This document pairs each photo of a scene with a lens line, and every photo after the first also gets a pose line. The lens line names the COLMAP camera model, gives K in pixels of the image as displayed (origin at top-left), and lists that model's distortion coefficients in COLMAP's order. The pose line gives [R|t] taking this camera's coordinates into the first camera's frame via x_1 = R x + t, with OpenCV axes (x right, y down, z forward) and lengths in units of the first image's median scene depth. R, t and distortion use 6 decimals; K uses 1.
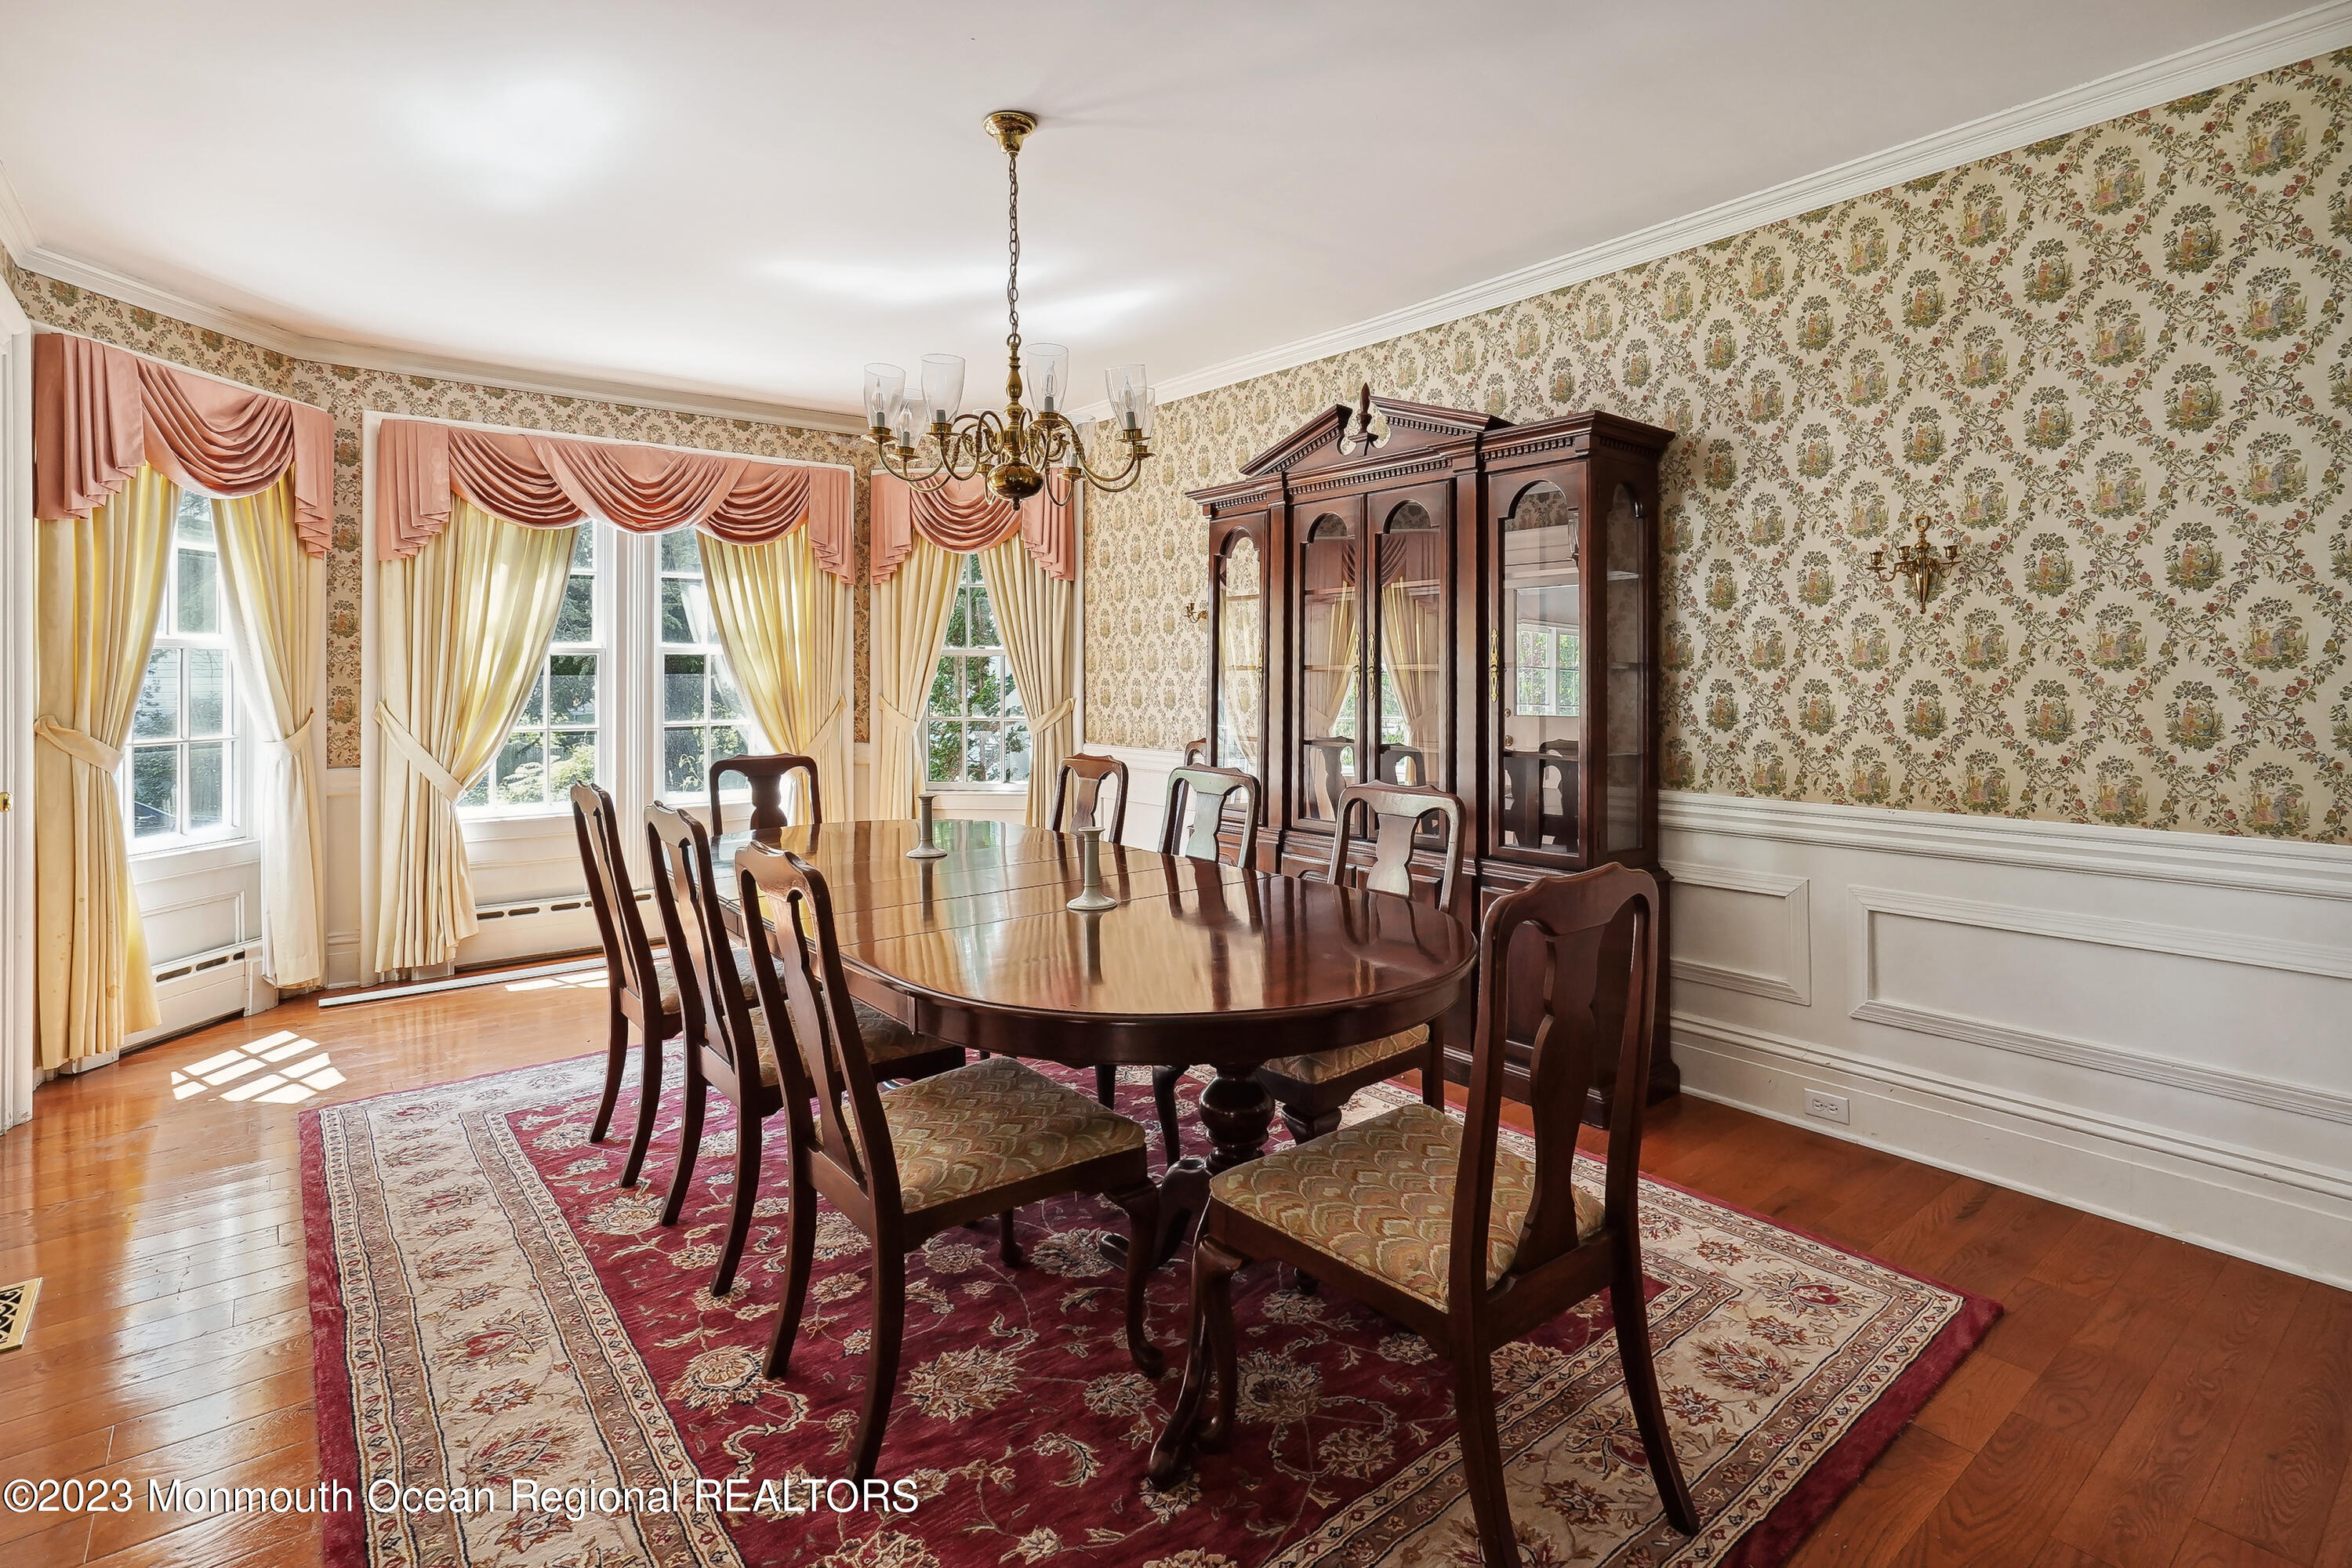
lens RADIAL K [[1131.1, 0, 1213.5], [0, 1131.1, 673.7], [0, 0, 1]] dist [0.002723, -0.000521]
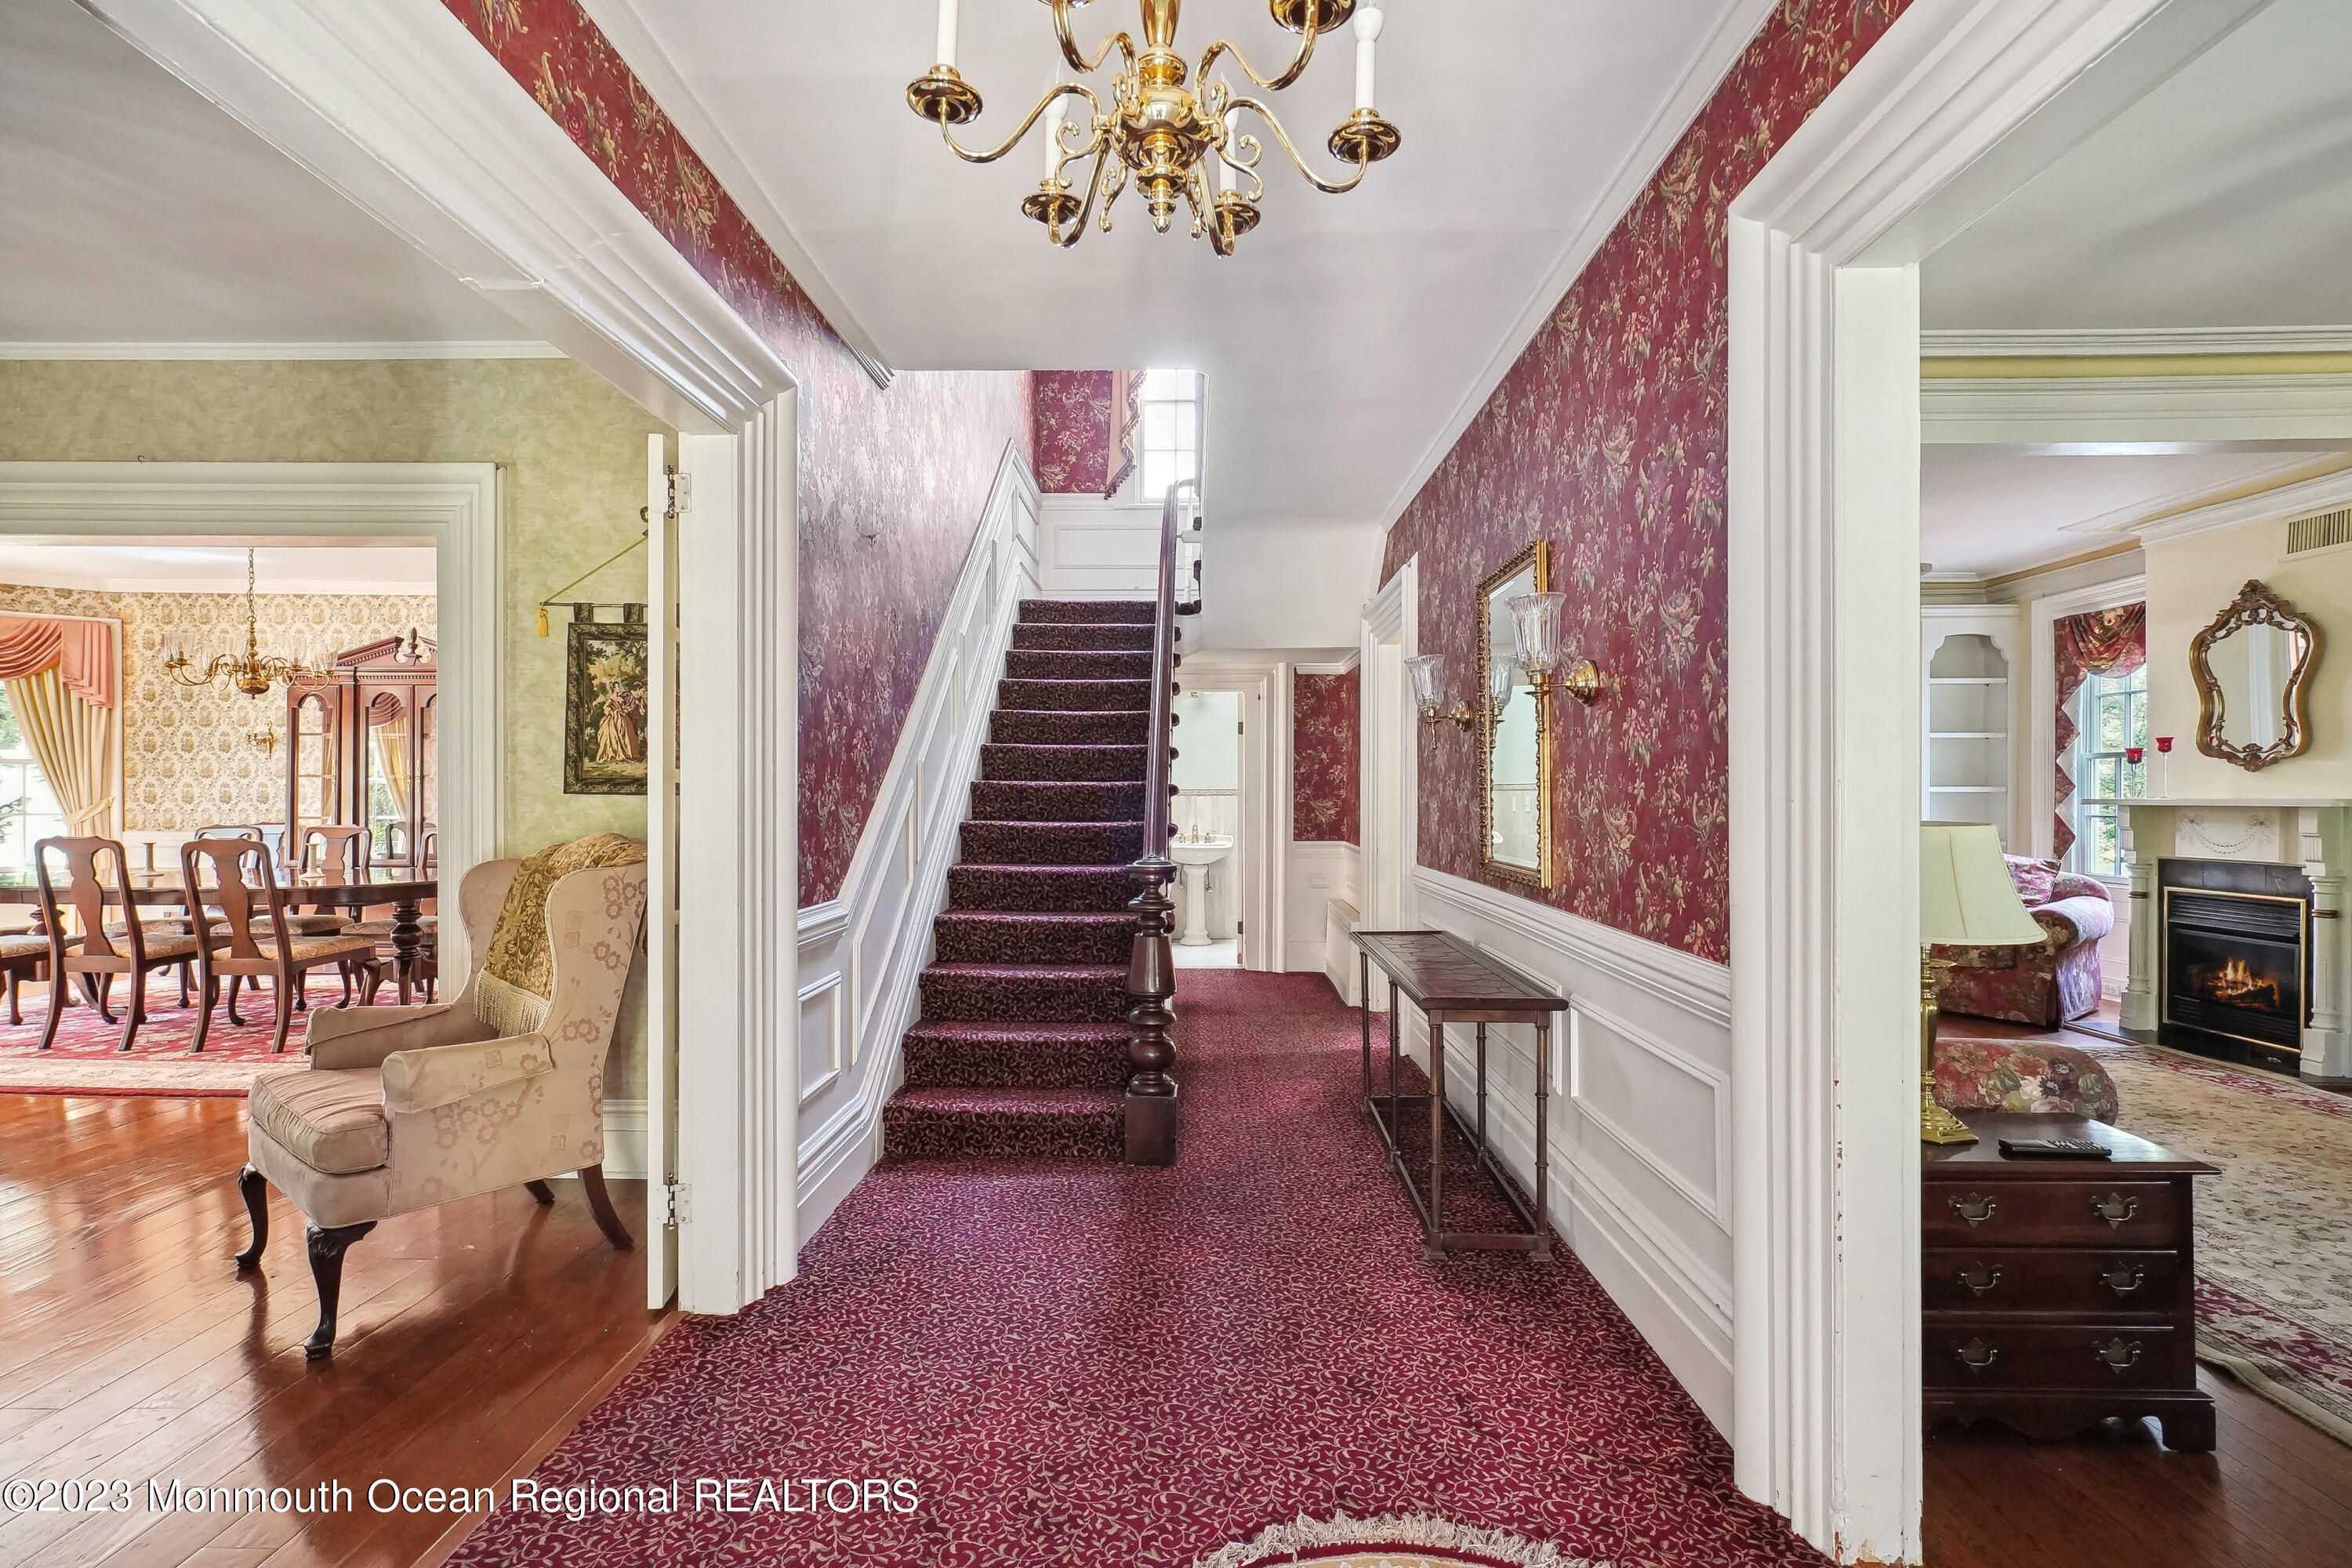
lens RADIAL K [[1131.1, 0, 1181.8], [0, 1131.1, 787.4], [0, 0, 1]] dist [0.002723, -0.000521]
pose [[0.652277, 0.005857, 0.757958, -0.439570], [-0.006893, 0.999975, -0.001795, 0.006126], [-0.757949, -0.004053, 0.652301, -1.154207]]
